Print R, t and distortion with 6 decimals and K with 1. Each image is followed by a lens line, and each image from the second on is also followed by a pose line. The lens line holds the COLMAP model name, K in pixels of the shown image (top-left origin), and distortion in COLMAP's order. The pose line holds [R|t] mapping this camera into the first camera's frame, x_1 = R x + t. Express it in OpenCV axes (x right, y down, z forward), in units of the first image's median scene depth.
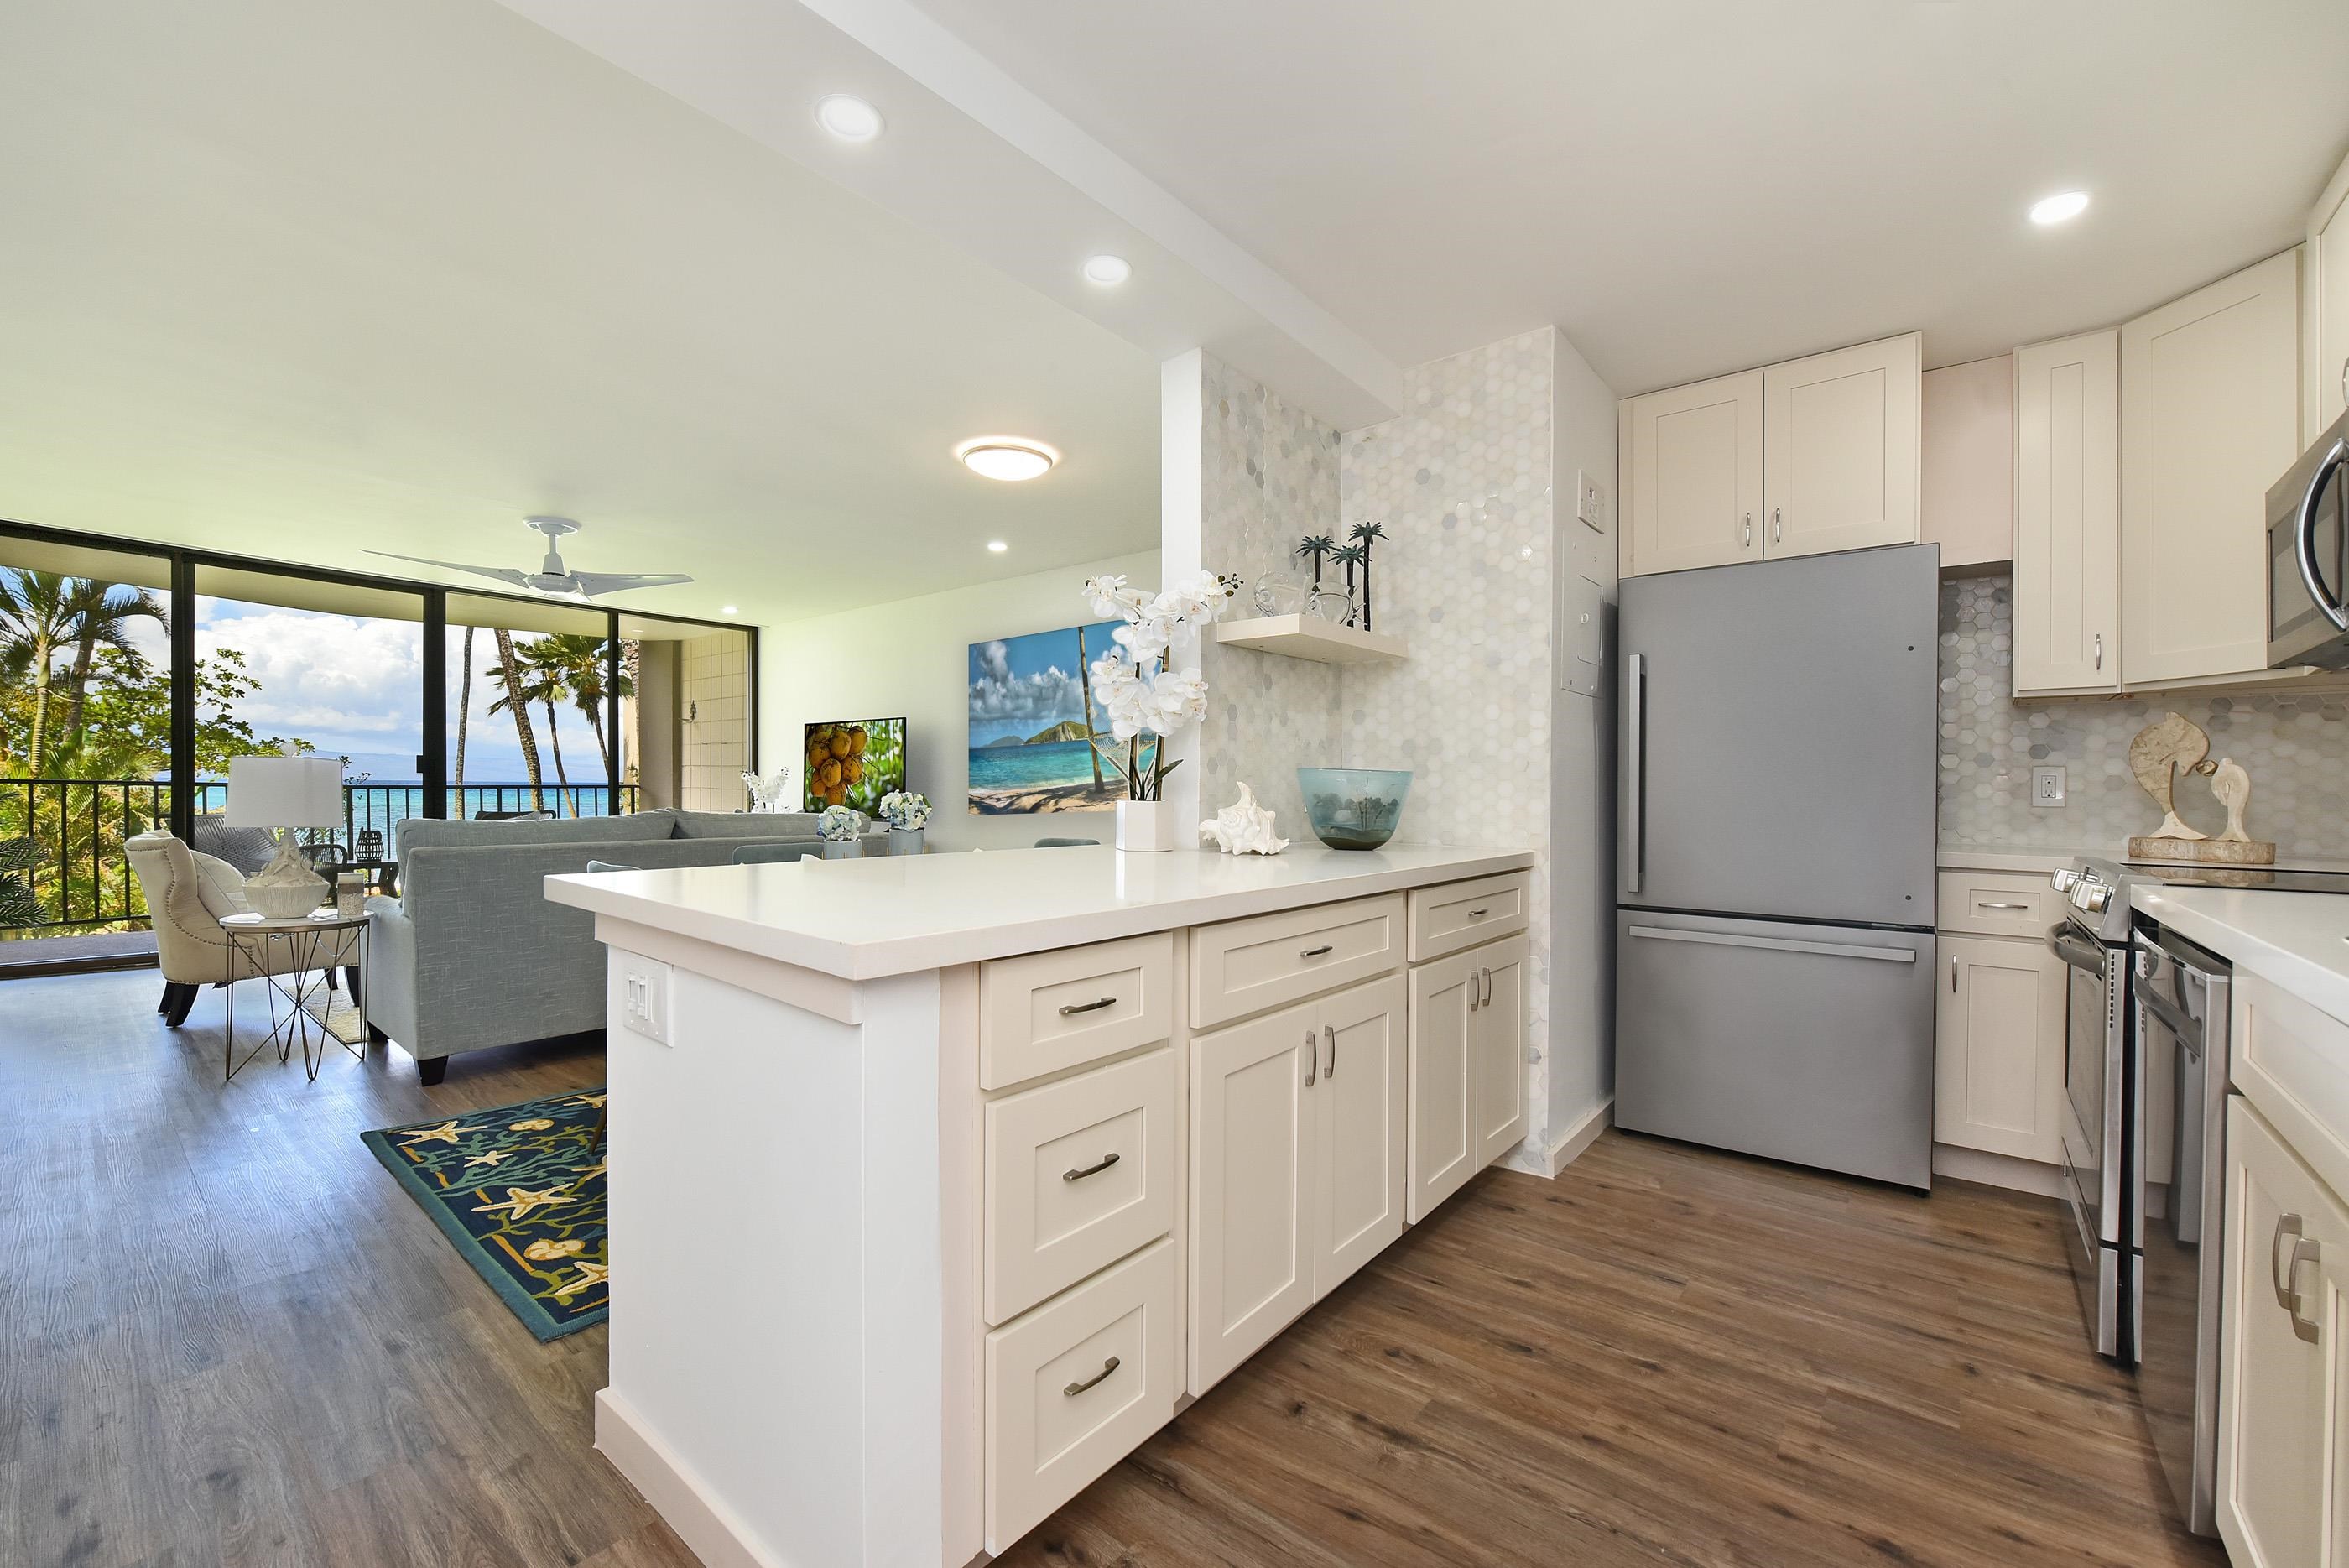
lens RADIAL K [[960.7, 0, 1197.8], [0, 960.7, 794.0], [0, 0, 1]] dist [-0.014868, 0.000158]
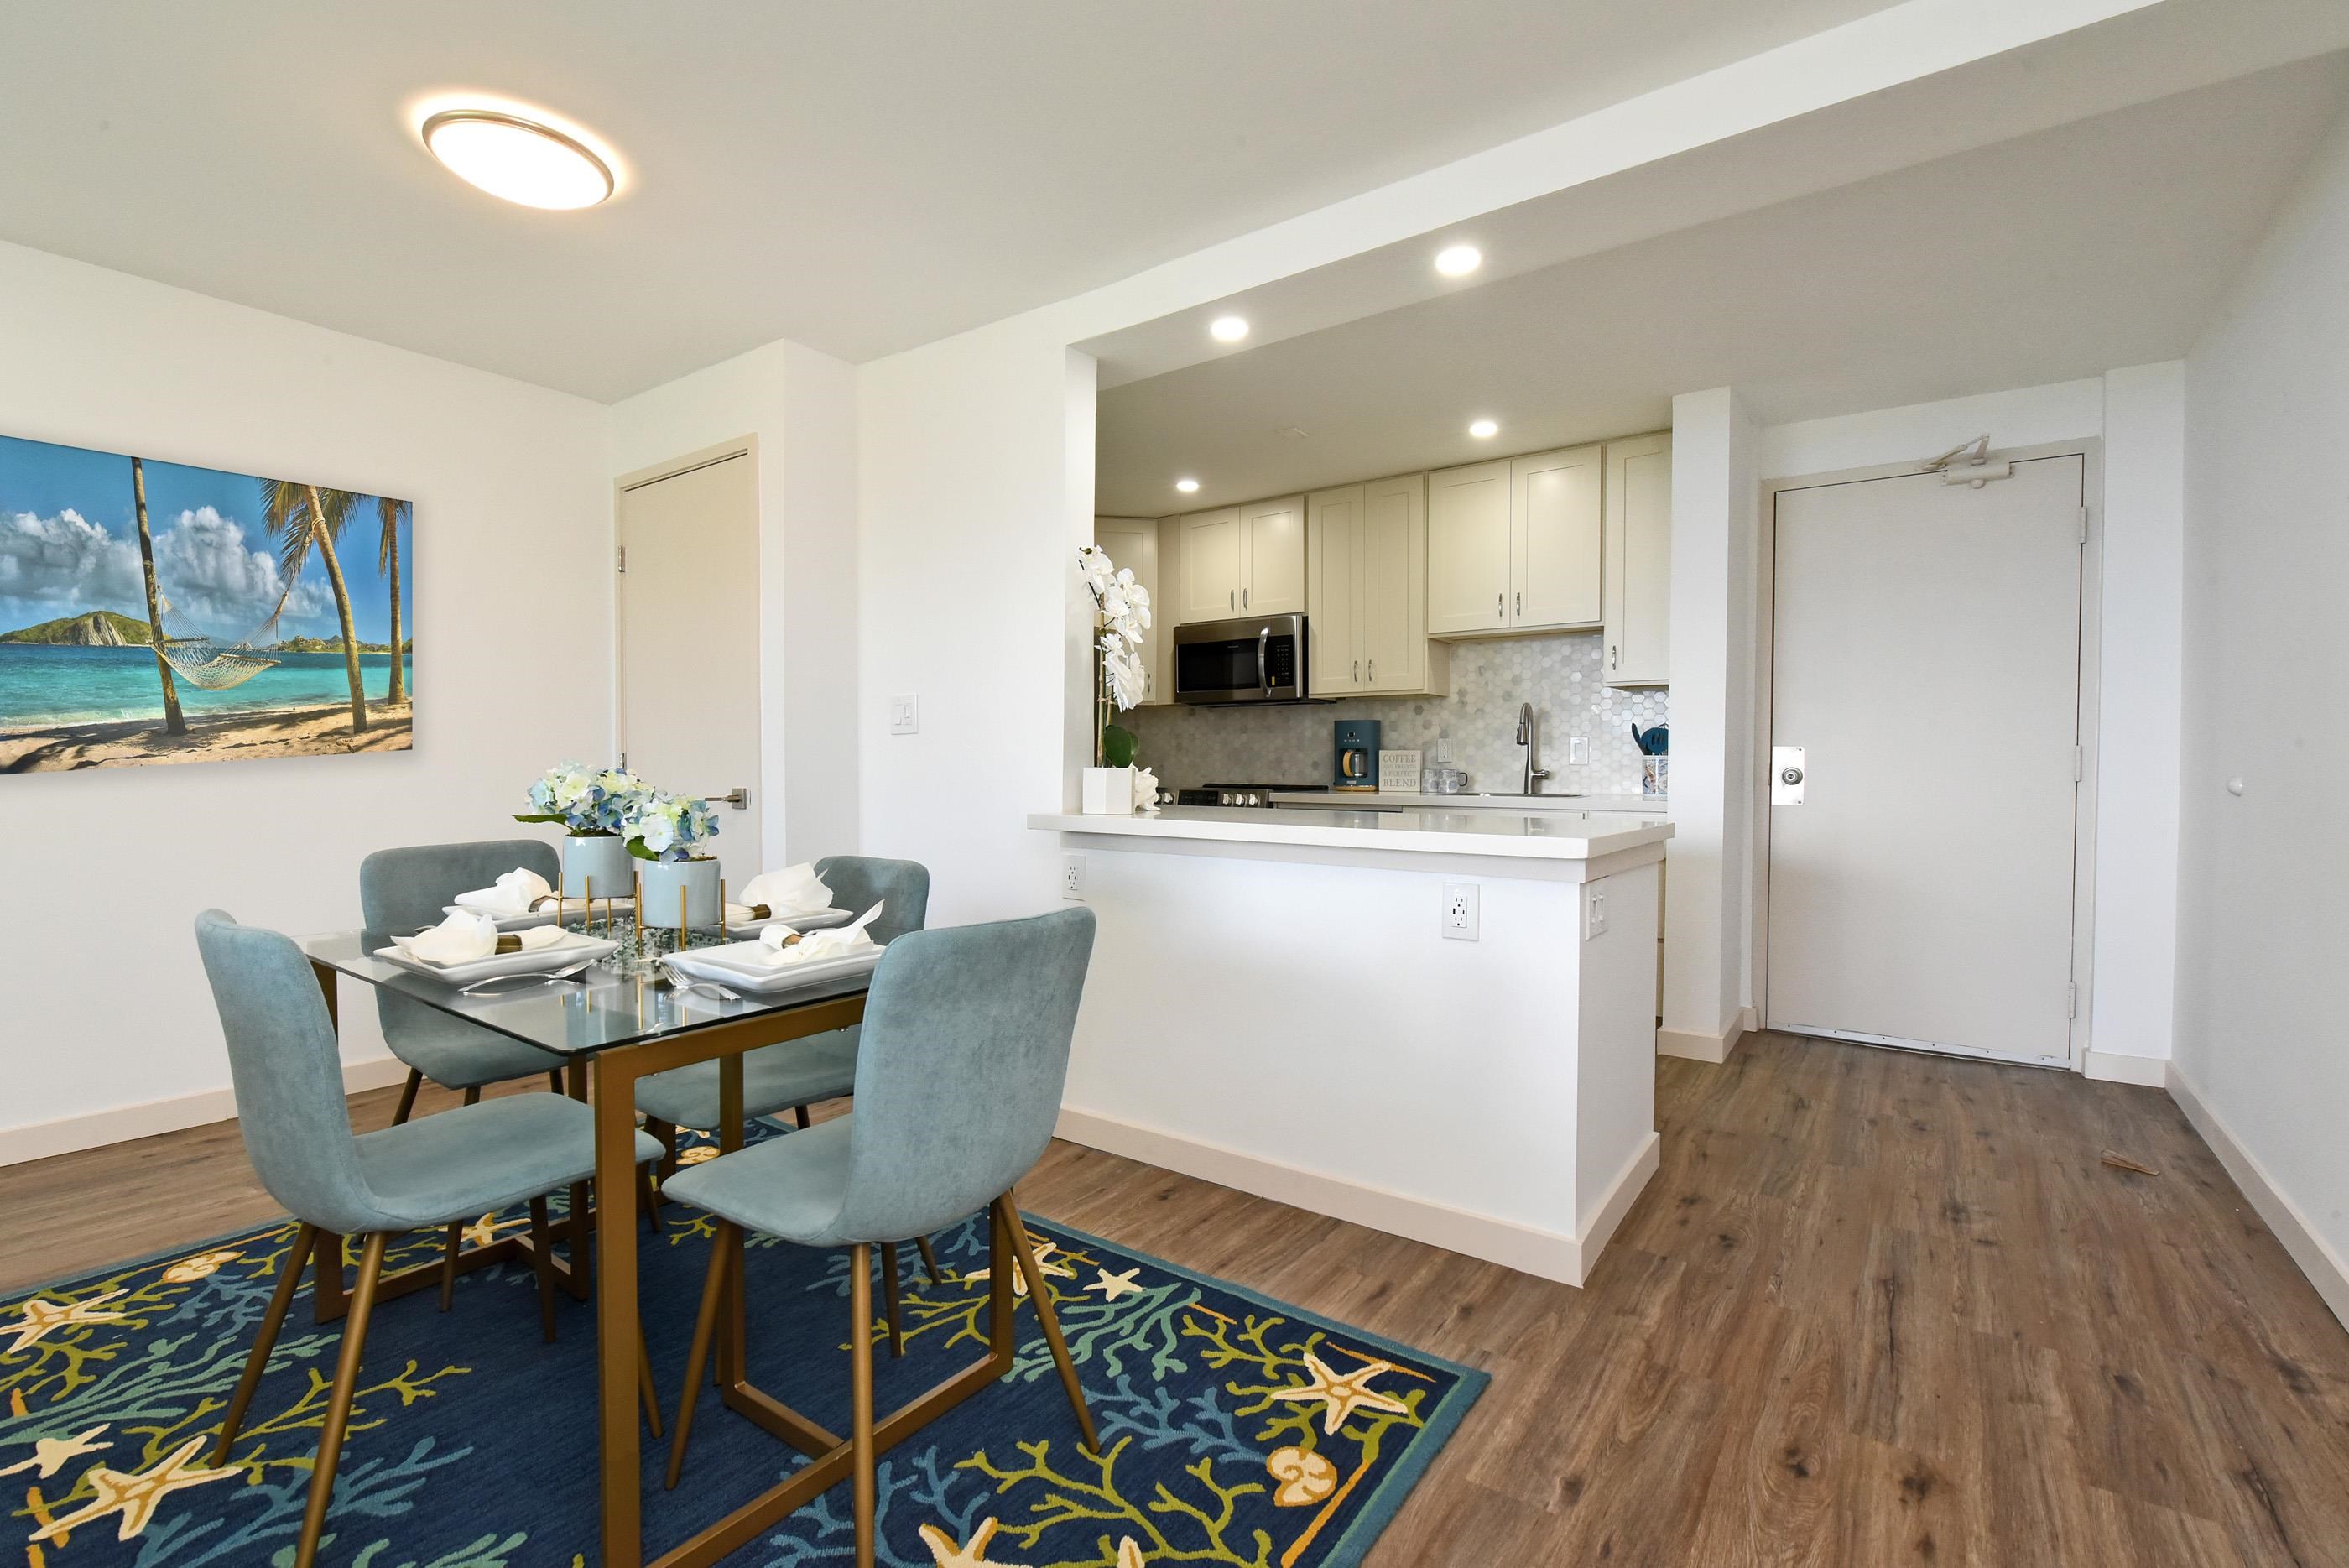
lens RADIAL K [[1028.8, 0, 1126.7], [0, 1028.8, 770.1], [0, 0, 1]] dist [0.001033, 0.000155]
pose [[-0.022945, -0.023315, 0.999465, -1.221437], [0.003340, 0.999721, 0.023397, -0.022791], [-0.999731, 0.003876, -0.022861, 1.008625]]
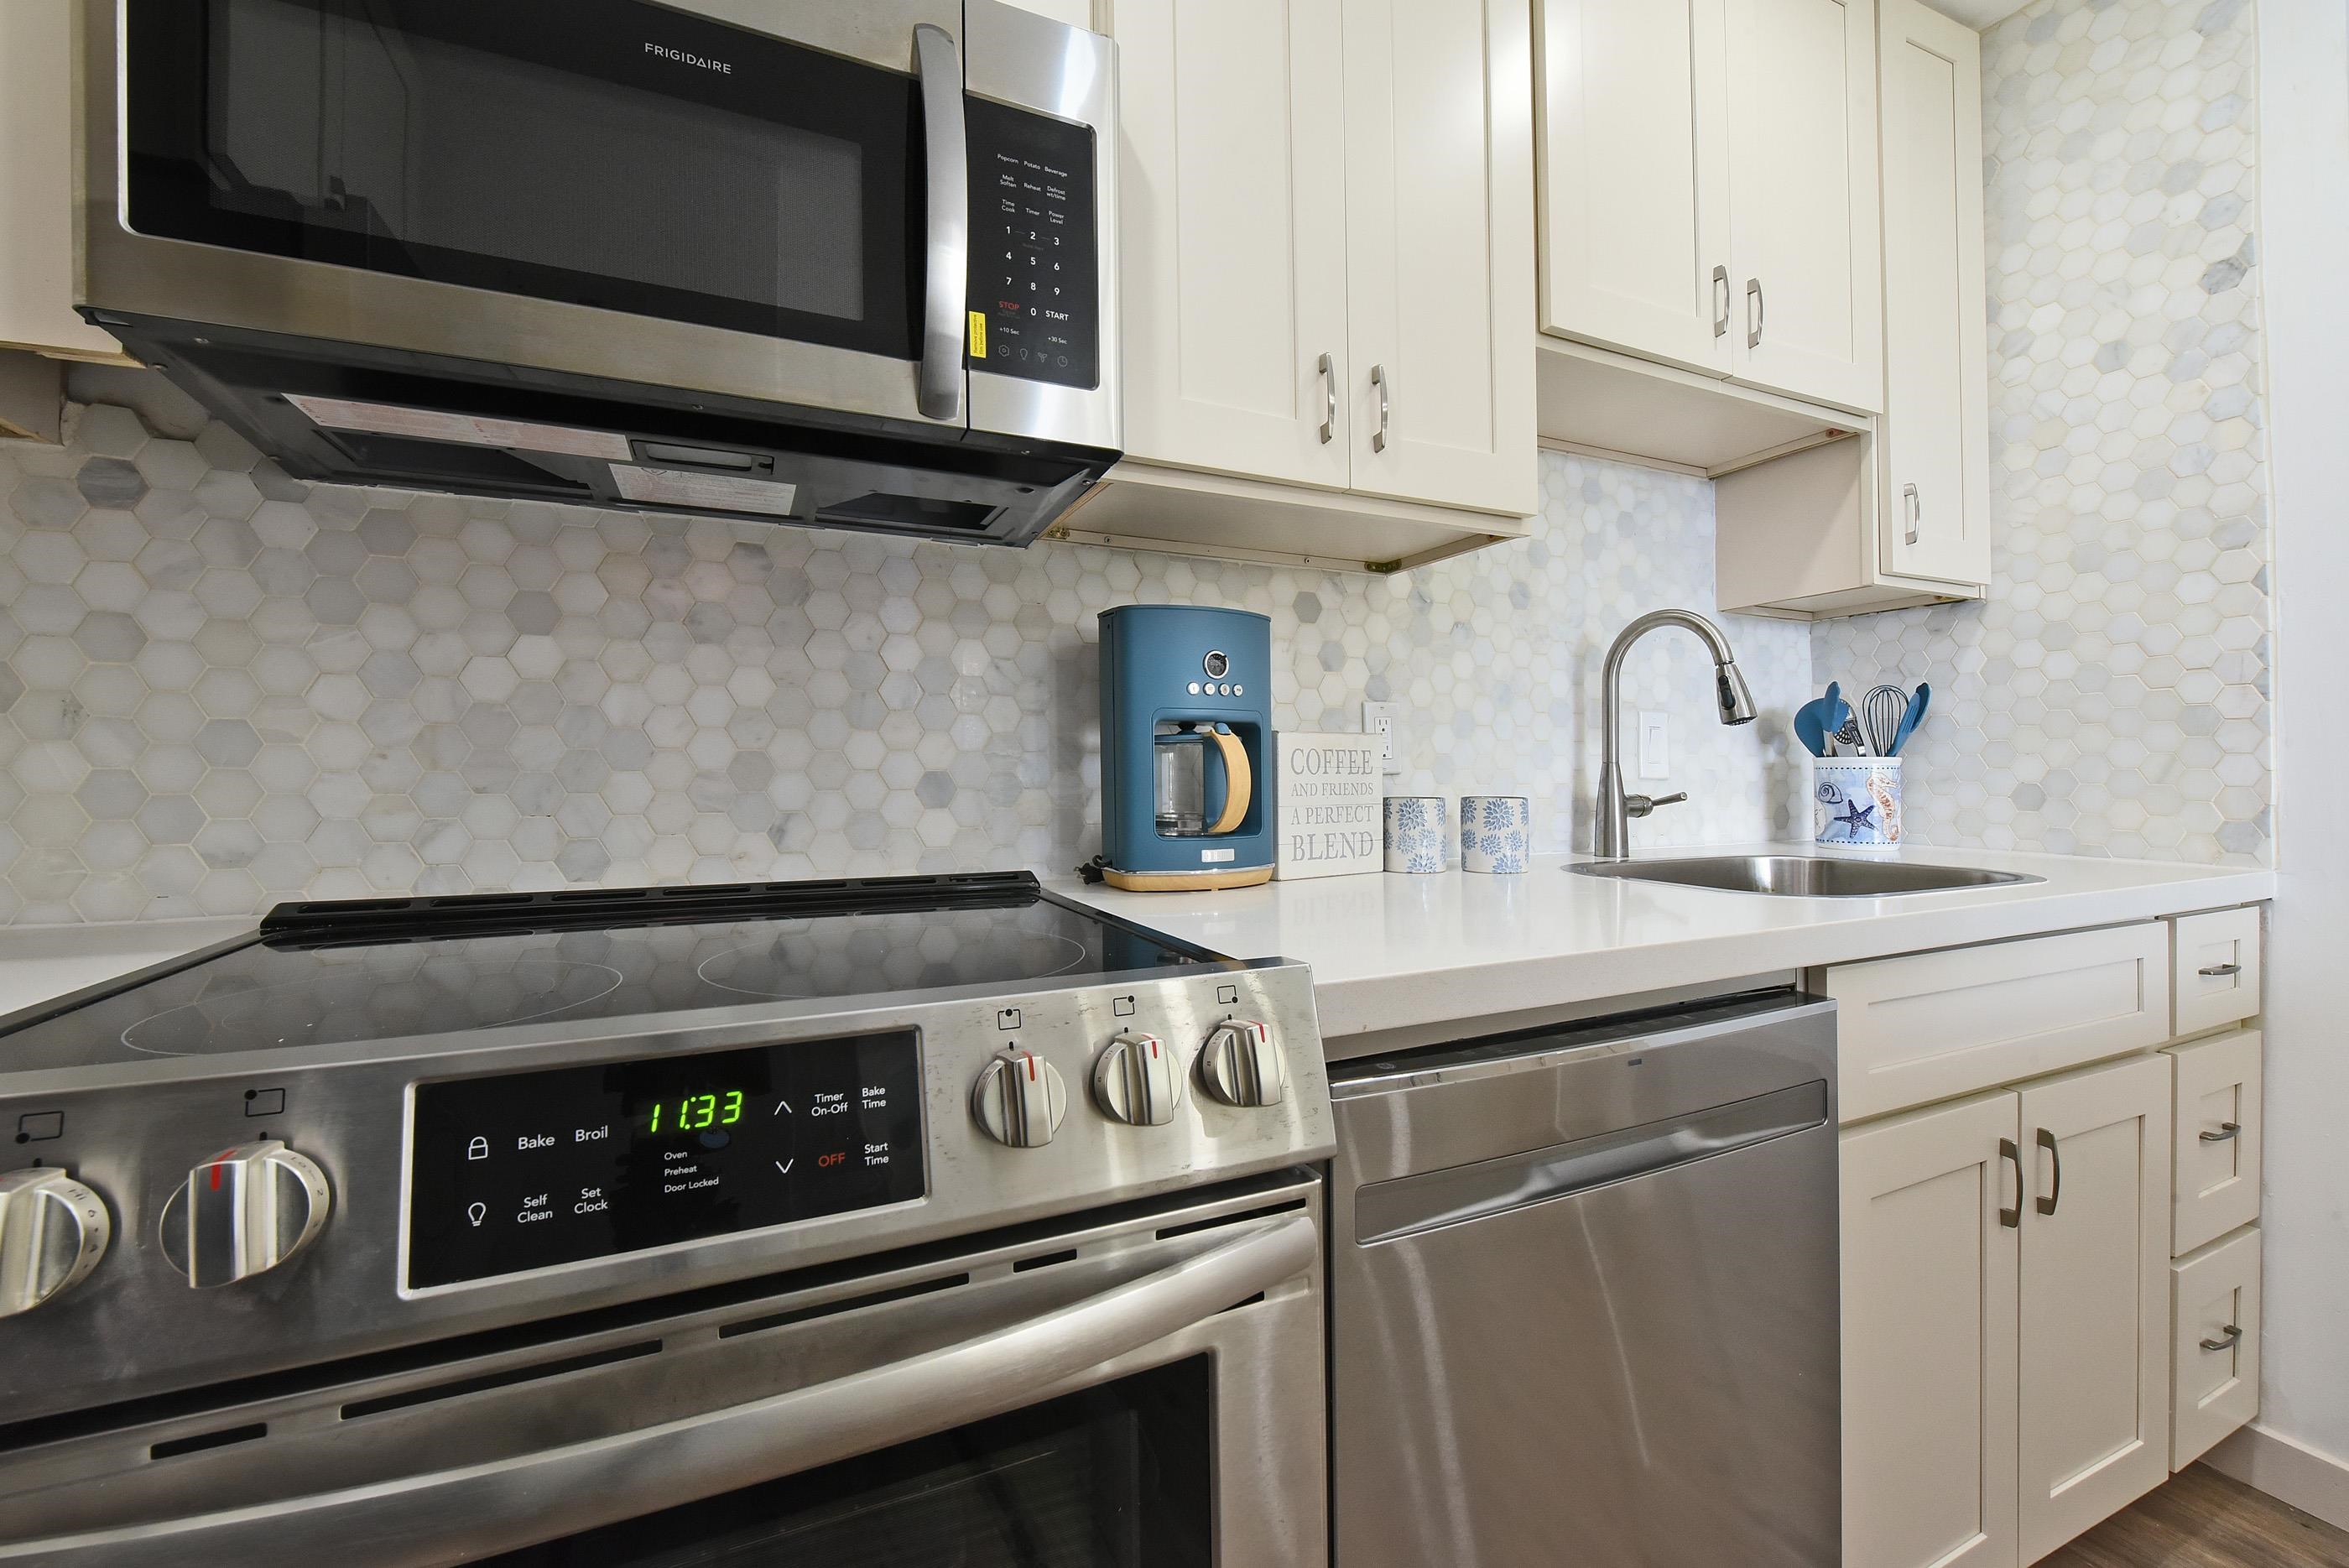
lens RADIAL K [[974.2, 0, 1184.5], [0, 974.2, 757.9], [0, 0, 1]] dist [-0.002224, -0.000228]
pose [[-0.895779, 0.001229, 0.444499, 0.596205], [-0.005198, 0.999899, -0.013241, 0.009049], [-0.444470, -0.014172, -0.895682, 0.954874]]
